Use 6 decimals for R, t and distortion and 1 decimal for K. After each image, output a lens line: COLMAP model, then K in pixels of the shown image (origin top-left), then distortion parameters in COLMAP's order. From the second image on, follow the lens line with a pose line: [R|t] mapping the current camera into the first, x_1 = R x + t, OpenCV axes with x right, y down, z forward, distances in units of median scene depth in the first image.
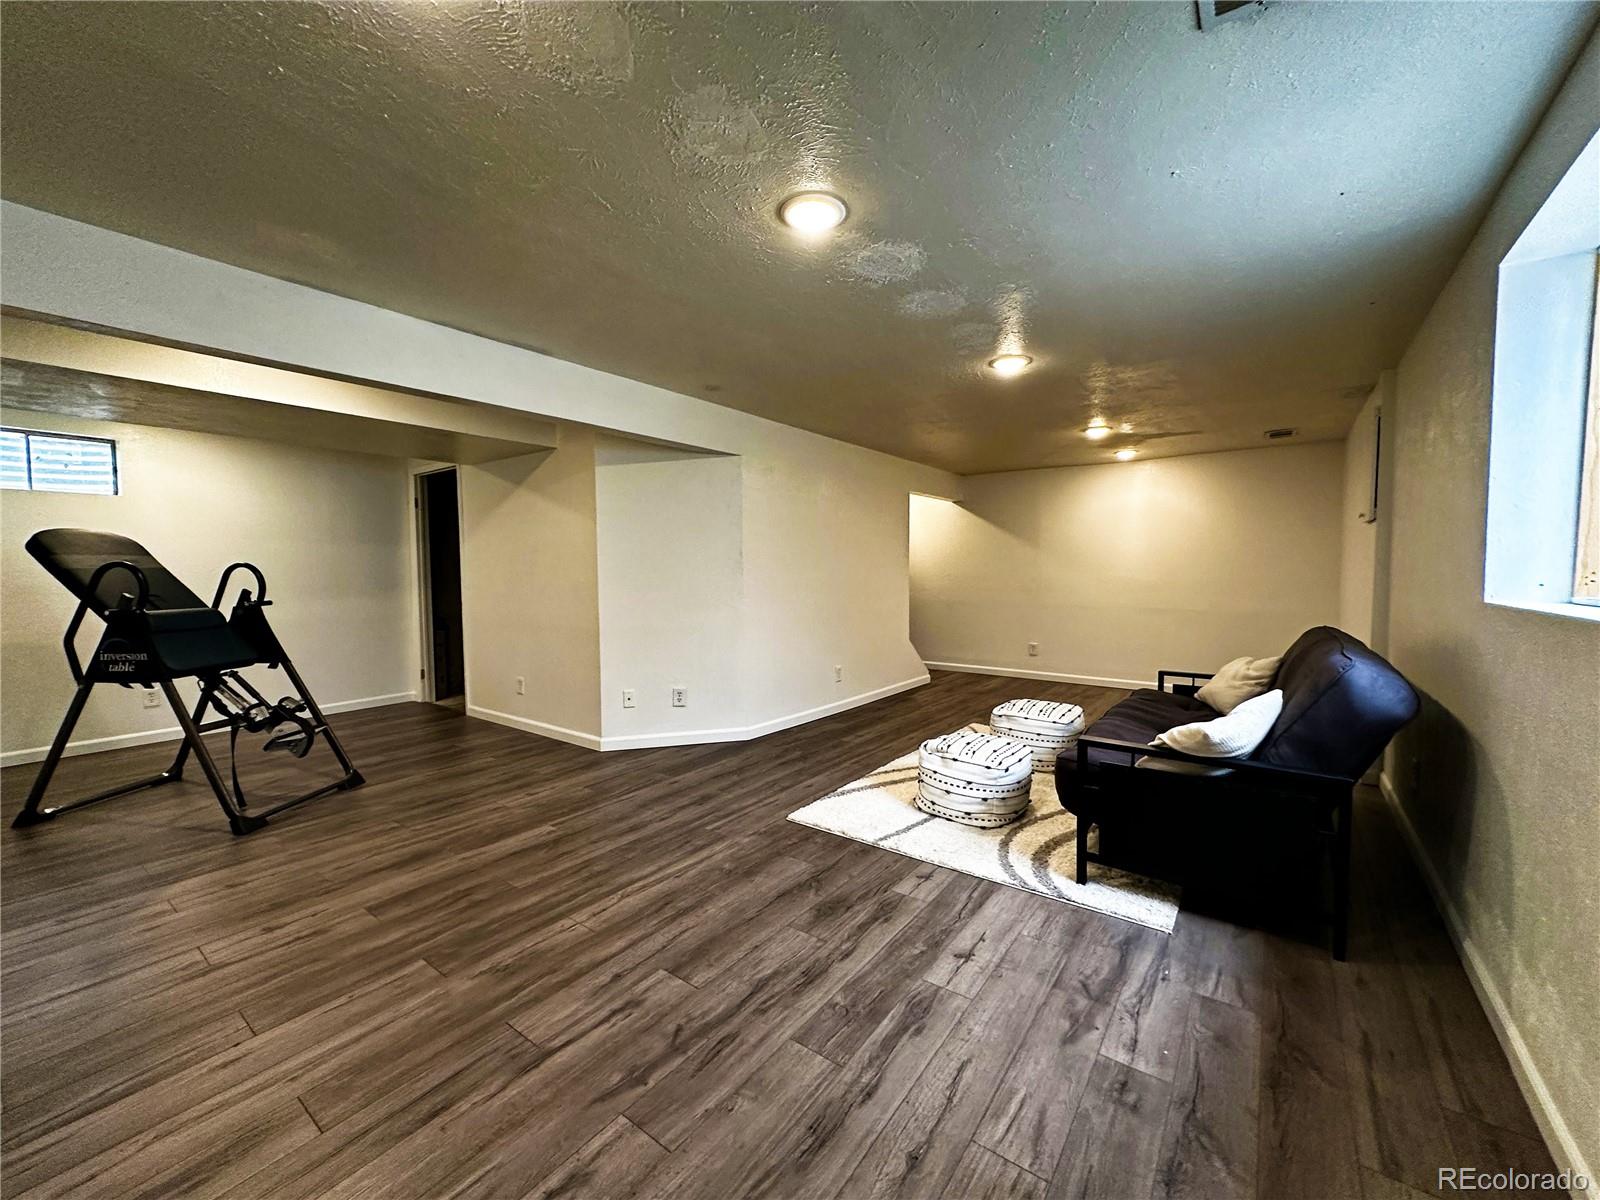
lens RADIAL K [[635.8, 0, 795.3], [0, 635.8, 597.4], [0, 0, 1]] dist [0.000716, 0.000068]
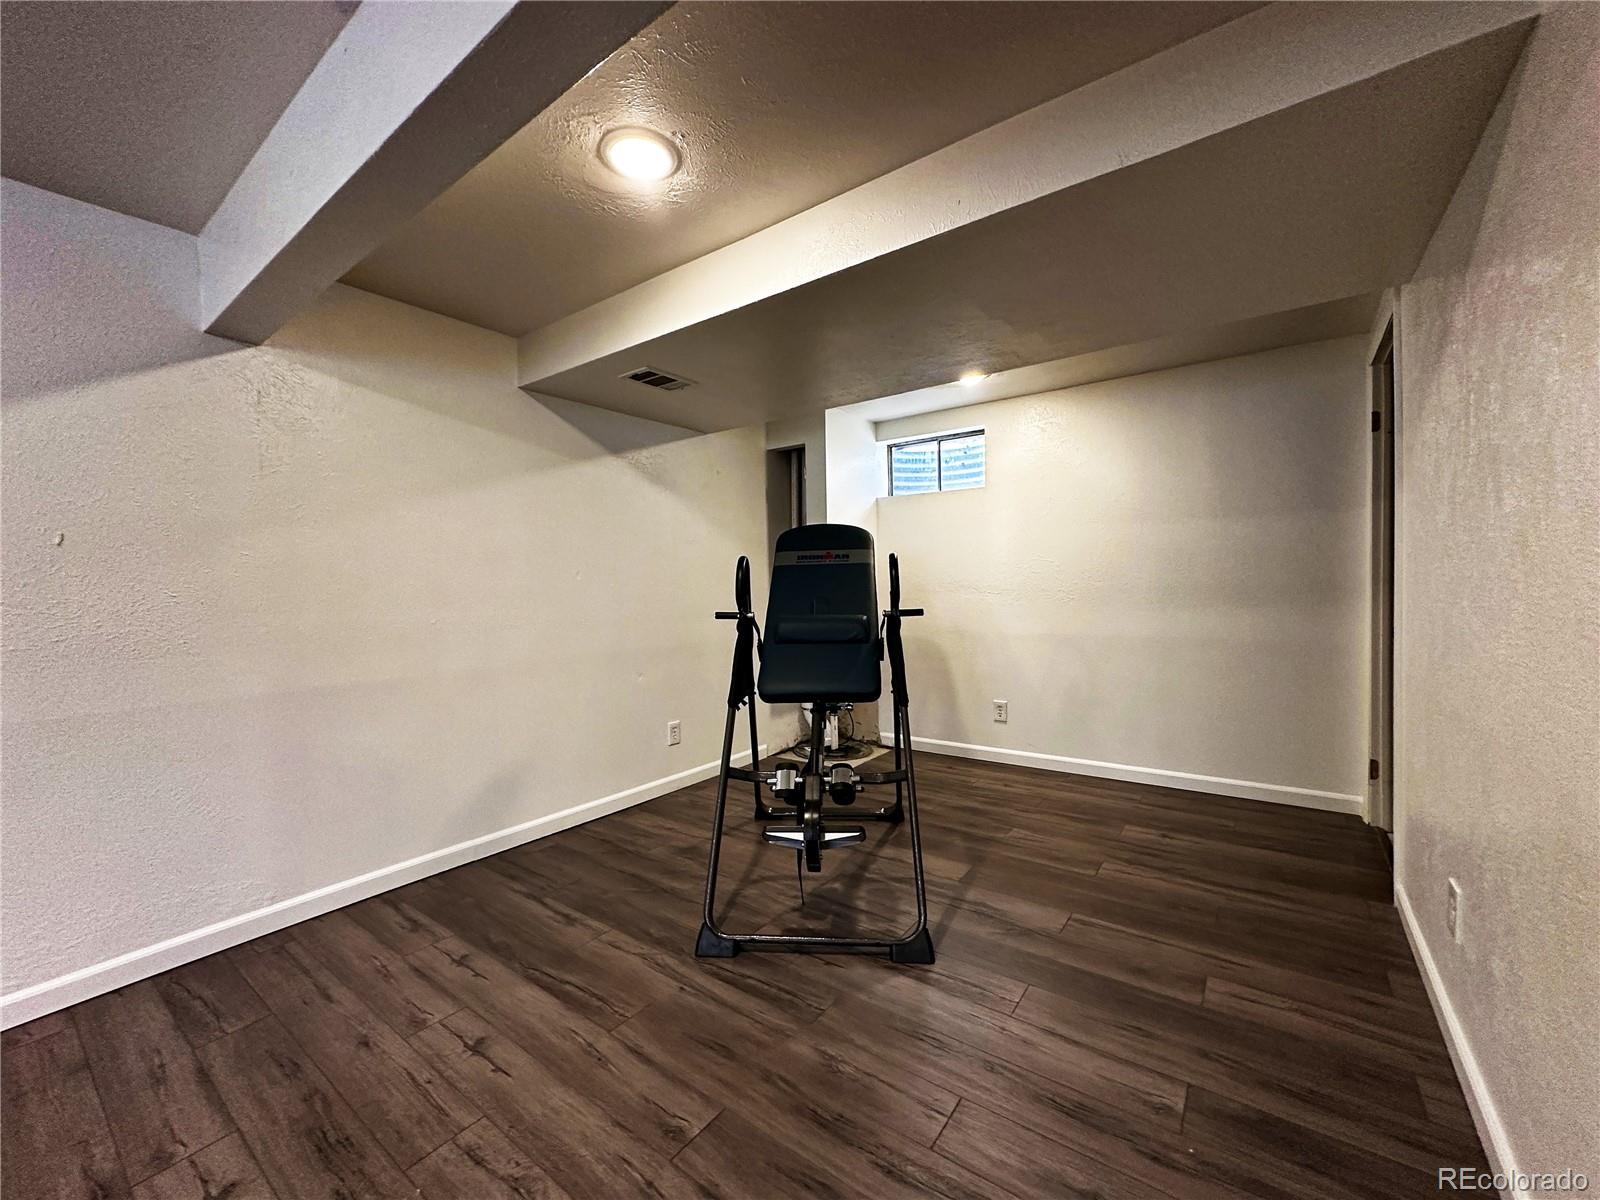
lens RADIAL K [[635.8, 0, 795.3], [0, 635.8, 597.4], [0, 0, 1]] dist [0.000716, 0.000068]
pose [[0.018967, 0.019716, -0.999626, -0.203999], [-0.030236, 0.999360, 0.019137, -0.020096], [0.999363, 0.029862, 0.019551, 1.099385]]
